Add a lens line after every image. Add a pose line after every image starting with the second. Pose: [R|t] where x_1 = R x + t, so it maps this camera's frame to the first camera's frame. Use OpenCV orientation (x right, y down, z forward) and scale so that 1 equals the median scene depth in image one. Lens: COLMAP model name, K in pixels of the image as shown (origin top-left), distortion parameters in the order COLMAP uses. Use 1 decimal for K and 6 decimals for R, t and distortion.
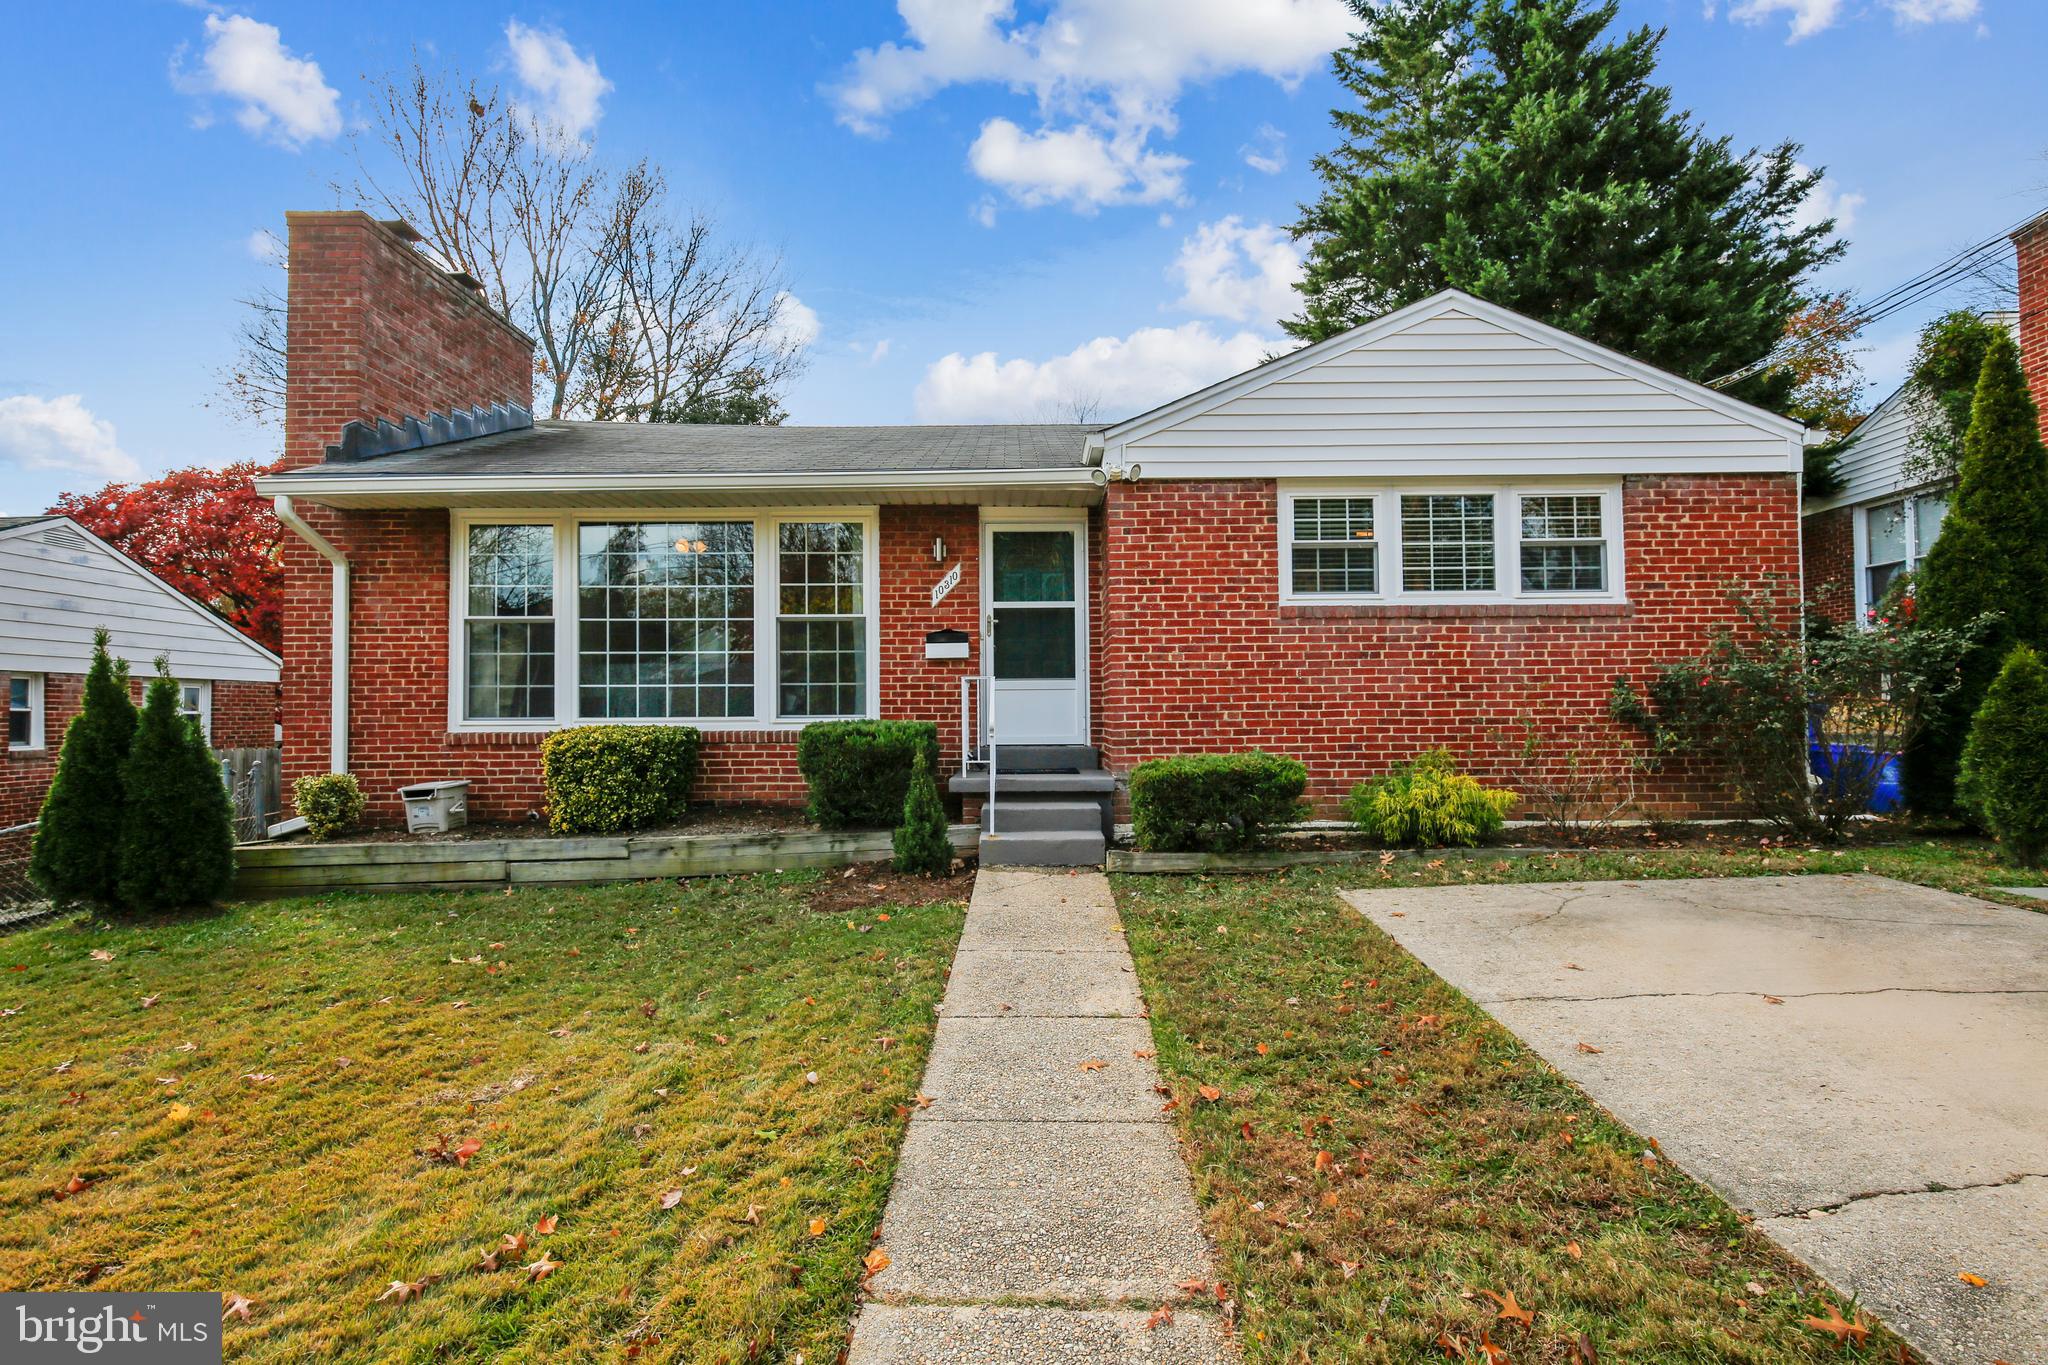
lens RADIAL K [[992.9, 0, 1042.8], [0, 992.9, 686.4], [0, 0, 1]] dist [0.015324, -0.004797]
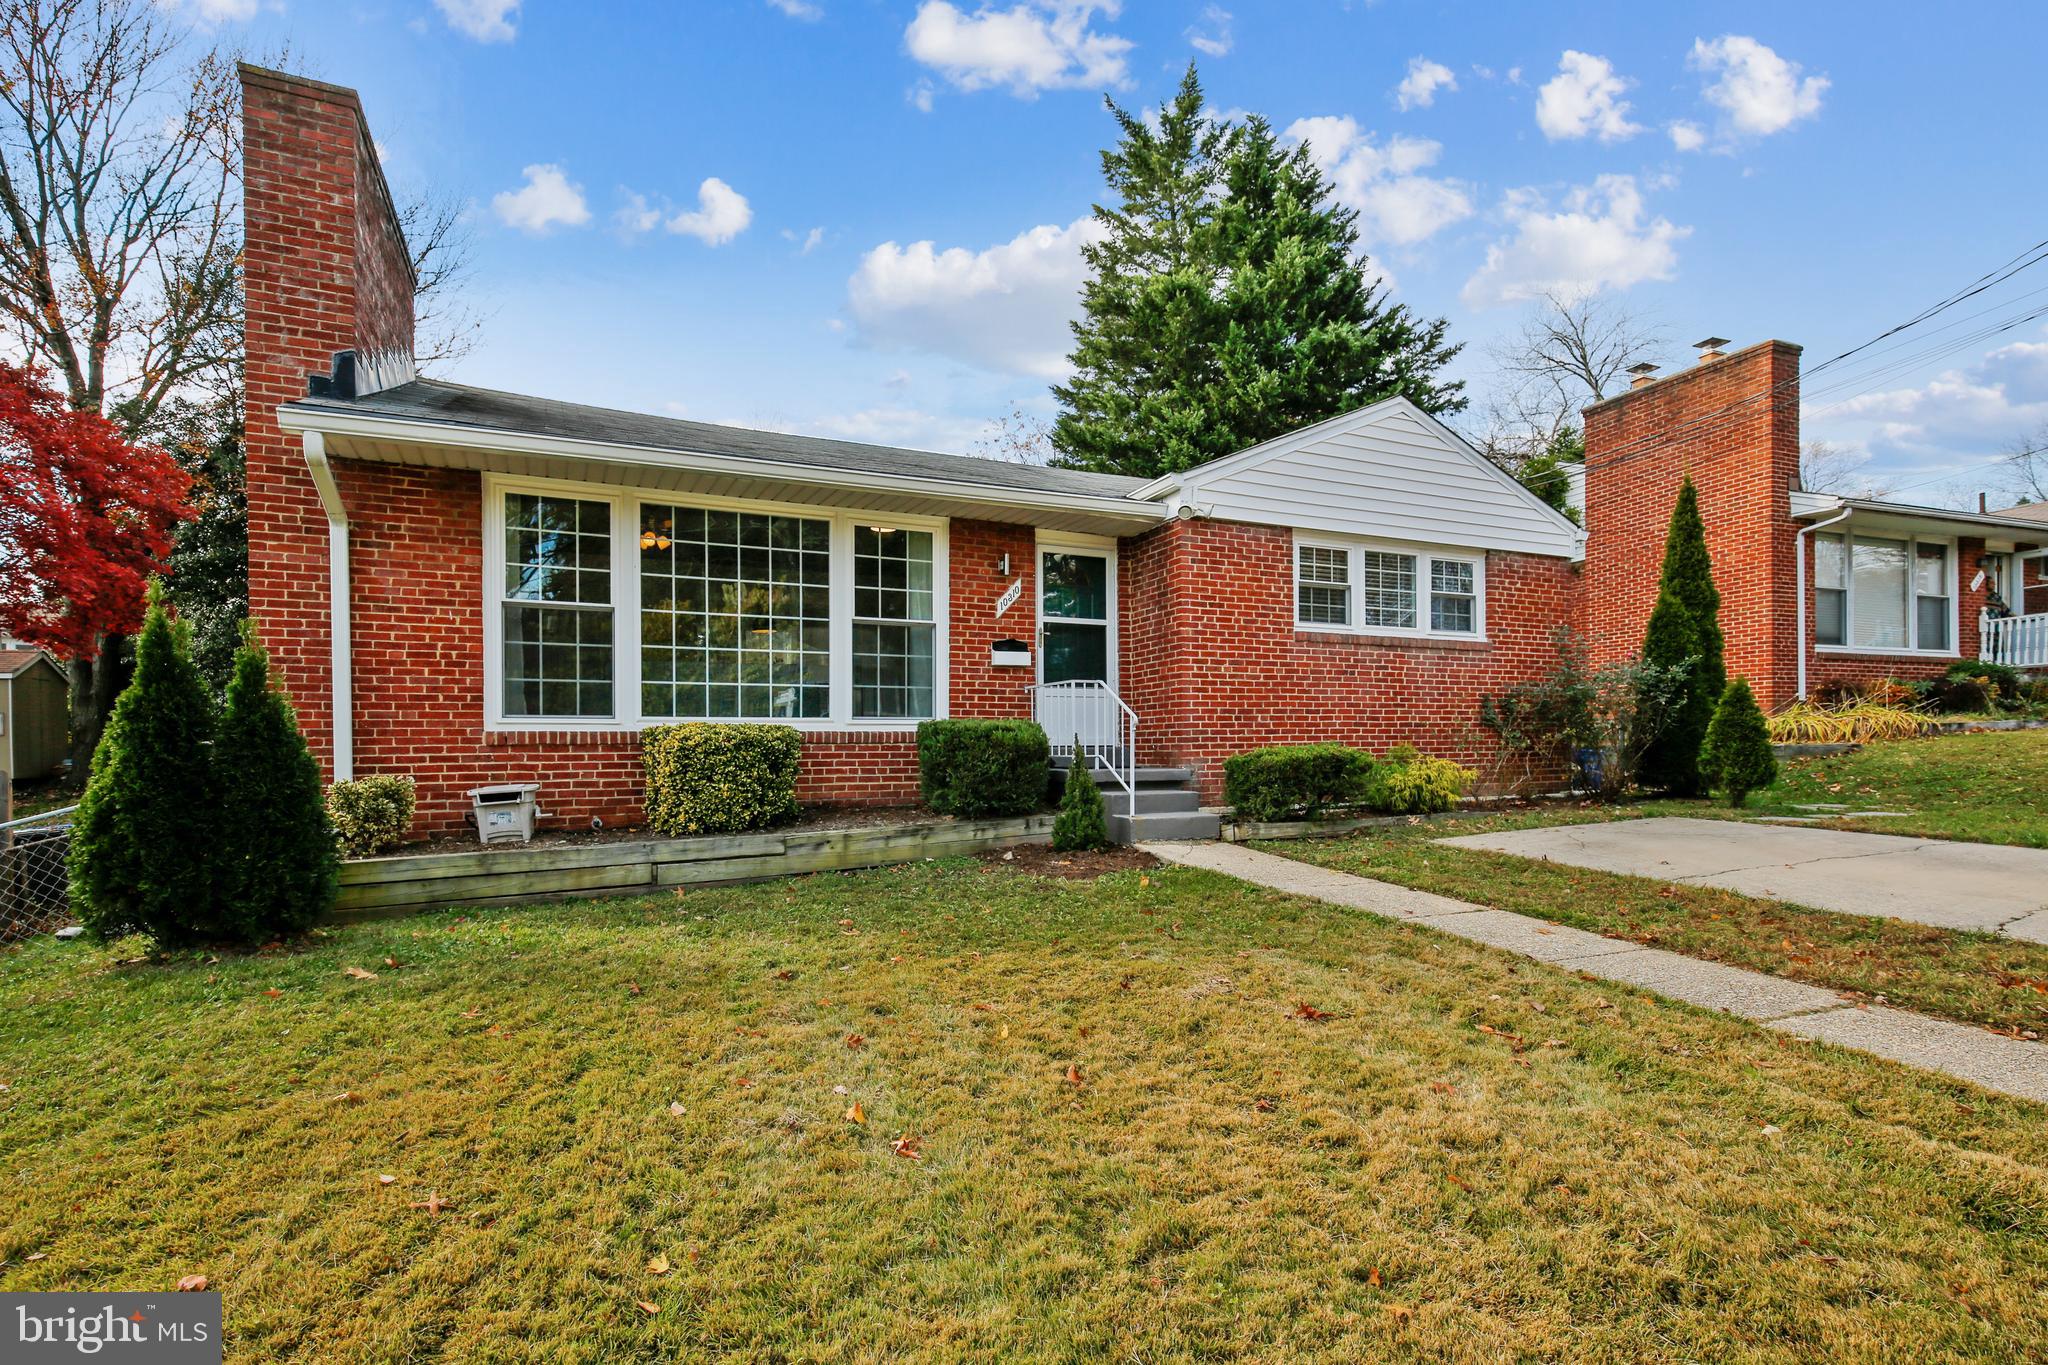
lens RADIAL K [[961.8, 0, 1048.9], [0, 961.8, 768.0], [0, 0, 1]] dist [0.005115, -0.003121]
pose [[0.903305, -0.010578, 0.428869, -0.550414], [-0.006552, 0.999239, 0.038448, 0.045951], [-0.428949, -0.037541, 0.902548, 0.030836]]
